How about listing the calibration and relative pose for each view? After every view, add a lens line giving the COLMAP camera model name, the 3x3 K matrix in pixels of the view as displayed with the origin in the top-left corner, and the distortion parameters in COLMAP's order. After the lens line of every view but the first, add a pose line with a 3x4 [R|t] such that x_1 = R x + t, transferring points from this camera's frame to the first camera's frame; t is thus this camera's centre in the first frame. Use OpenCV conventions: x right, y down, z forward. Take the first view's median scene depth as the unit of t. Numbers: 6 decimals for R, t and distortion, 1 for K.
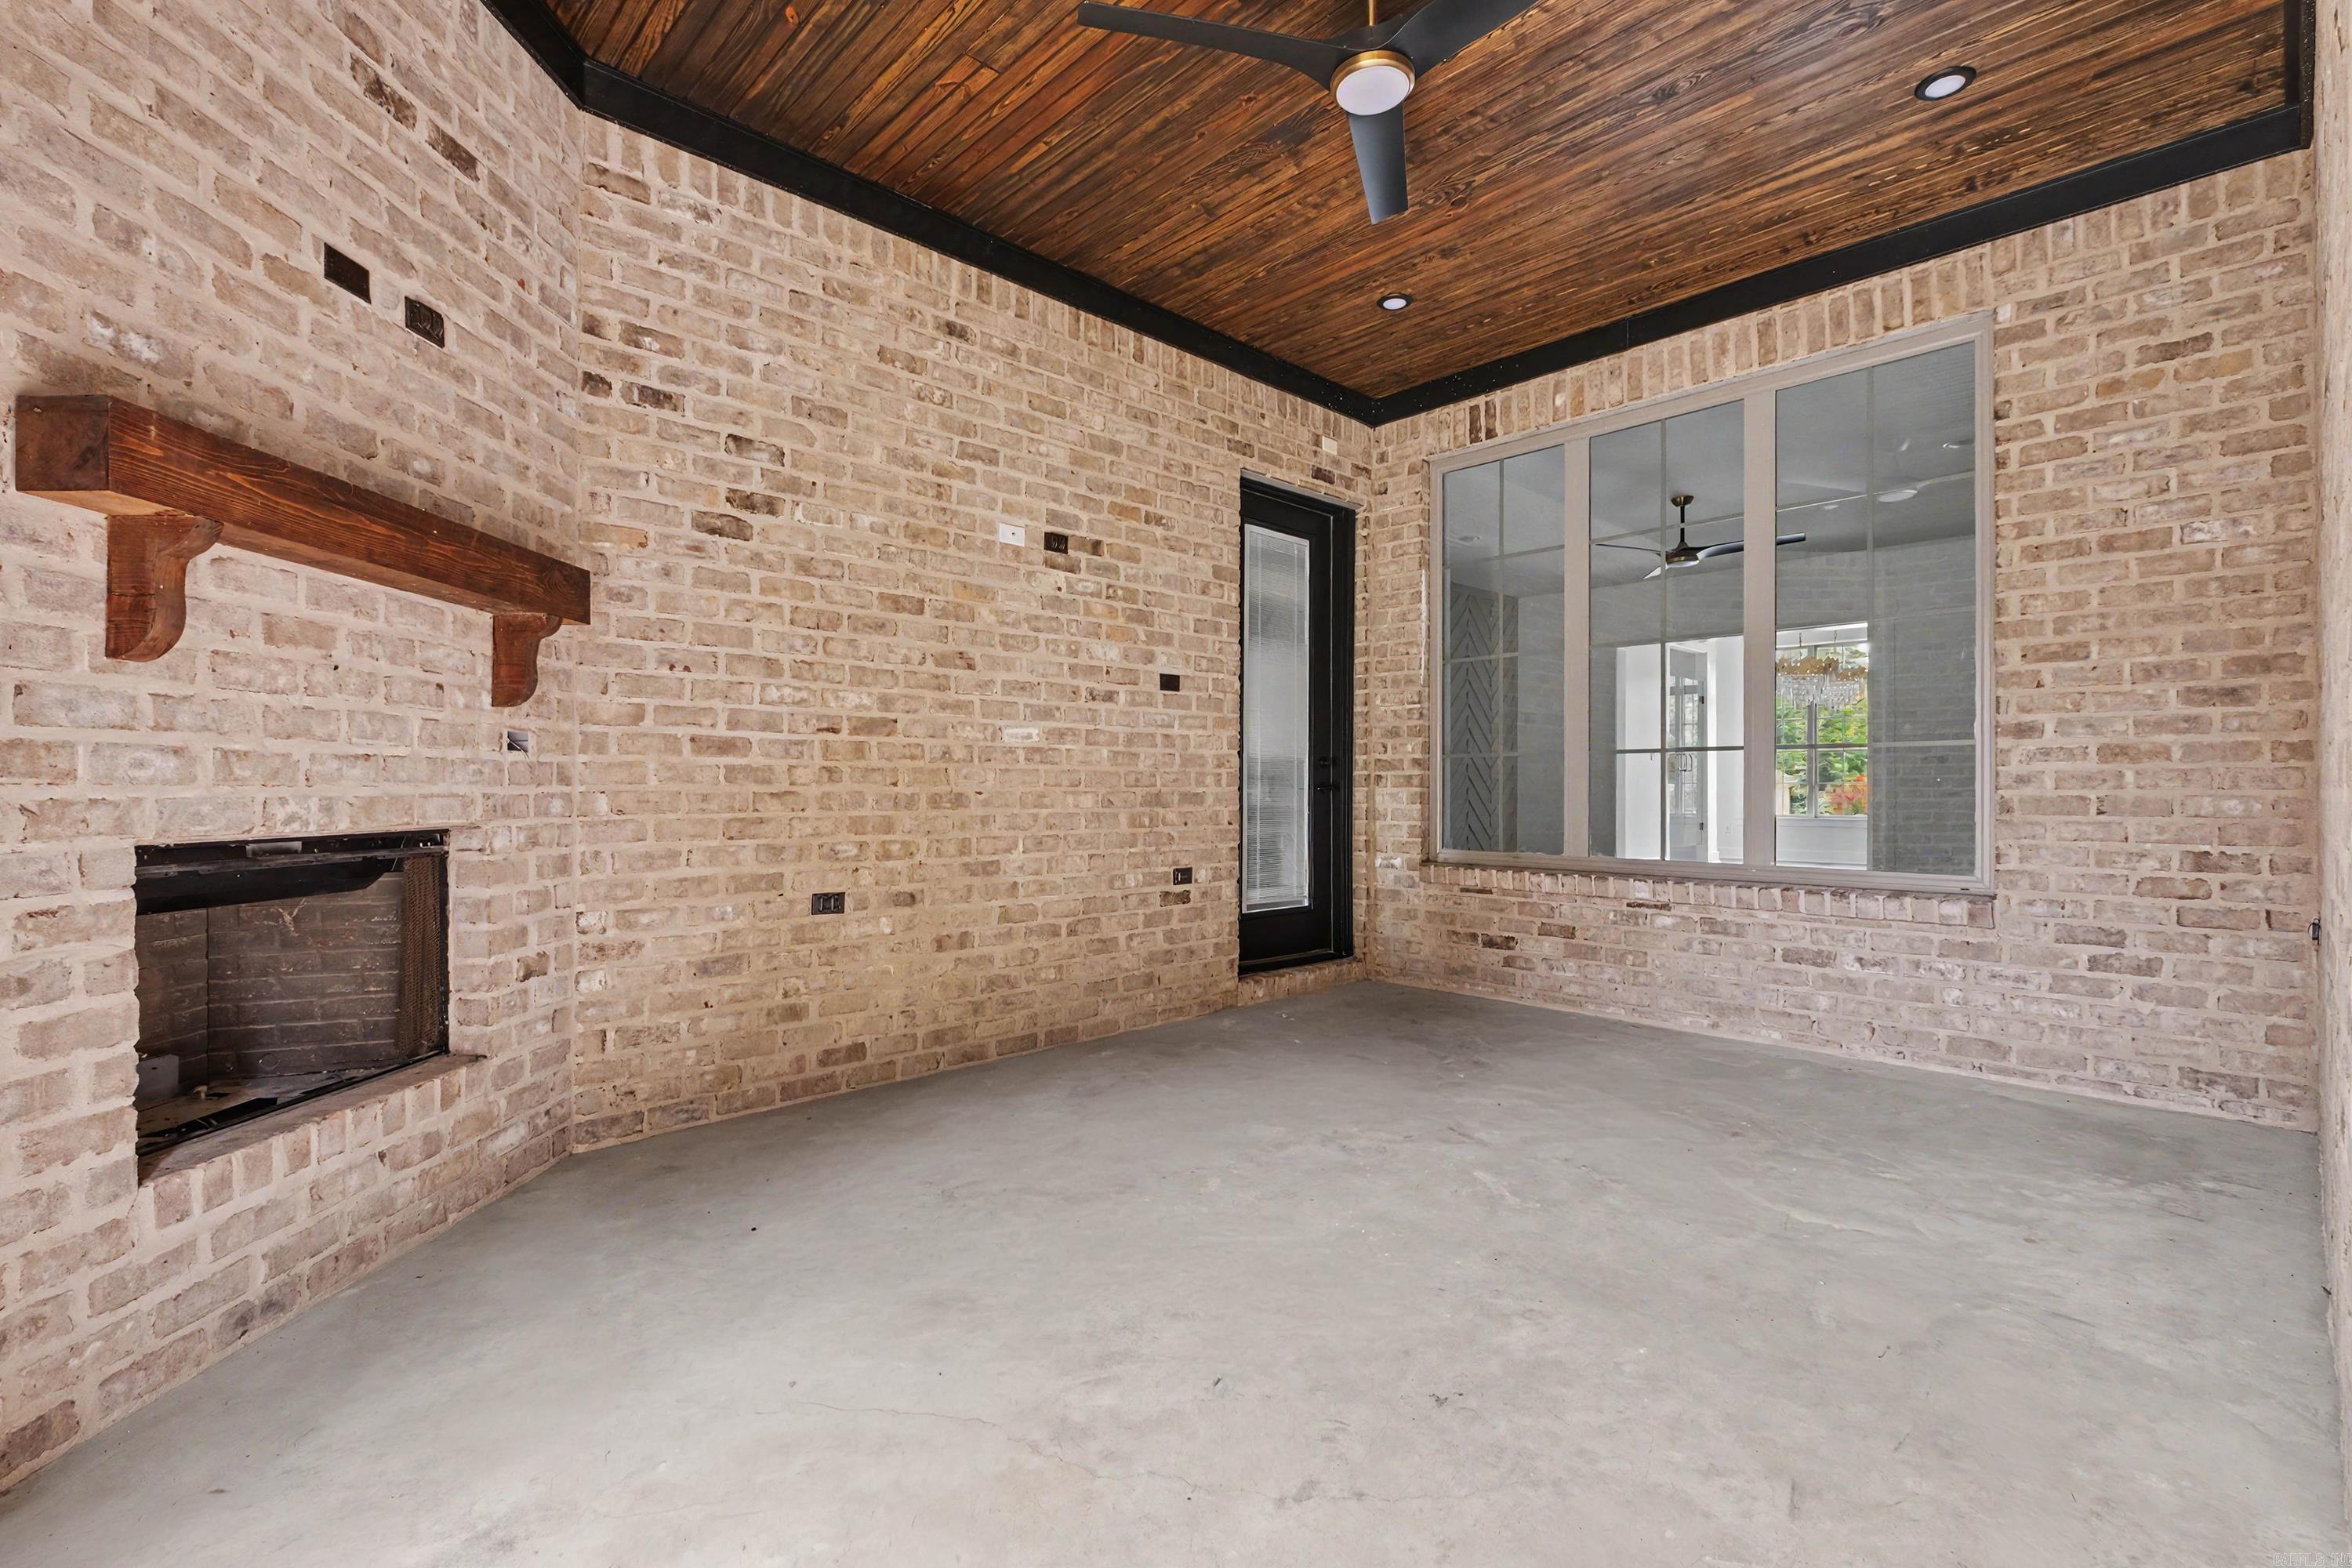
lens RADIAL K [[1026.7, 0, 1190.0], [0, 1026.7, 788.8], [0, 0, 1]] dist [0.002277, -0.003399]
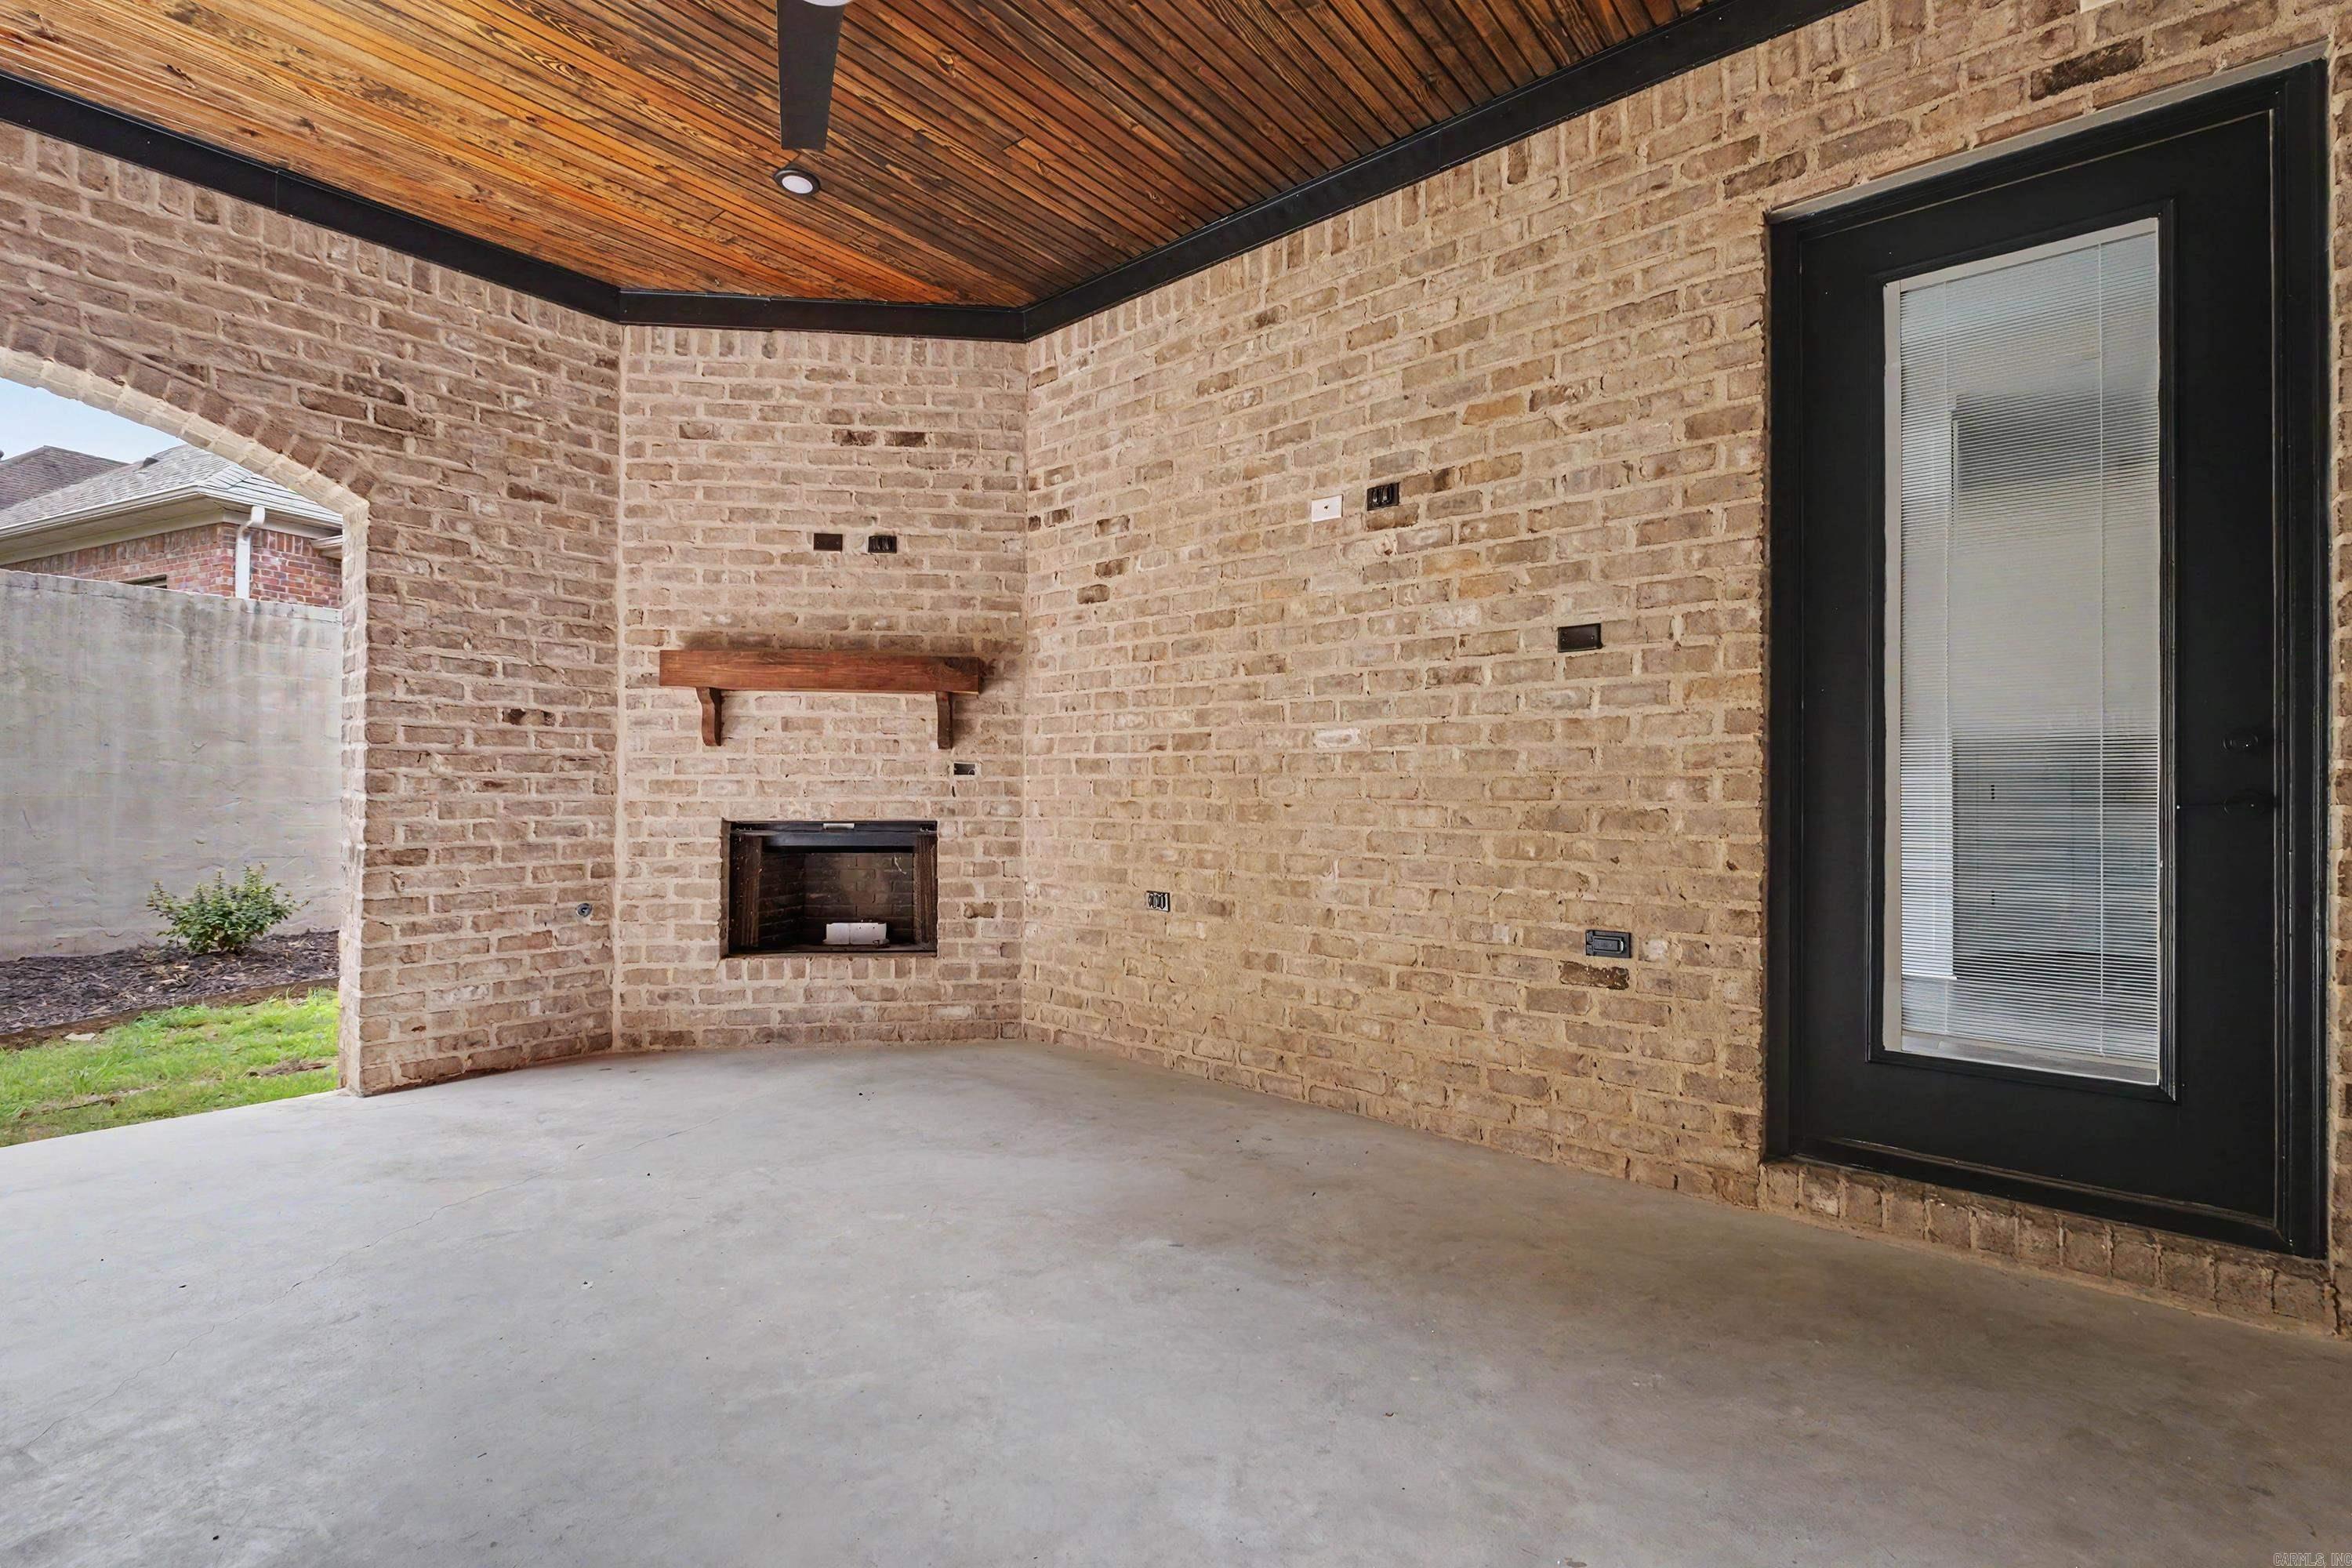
lens RADIAL K [[1026.7, 0, 1185.5], [0, 1026.7, 788.1], [0, 0, 1]] dist [0.002277, -0.003399]
pose [[0.120778, -0.005133, -0.992666, 0.762111], [-0.003461, 0.999978, -0.005592, -0.006386], [0.992673, 0.004111, 0.120758, 0.879408]]
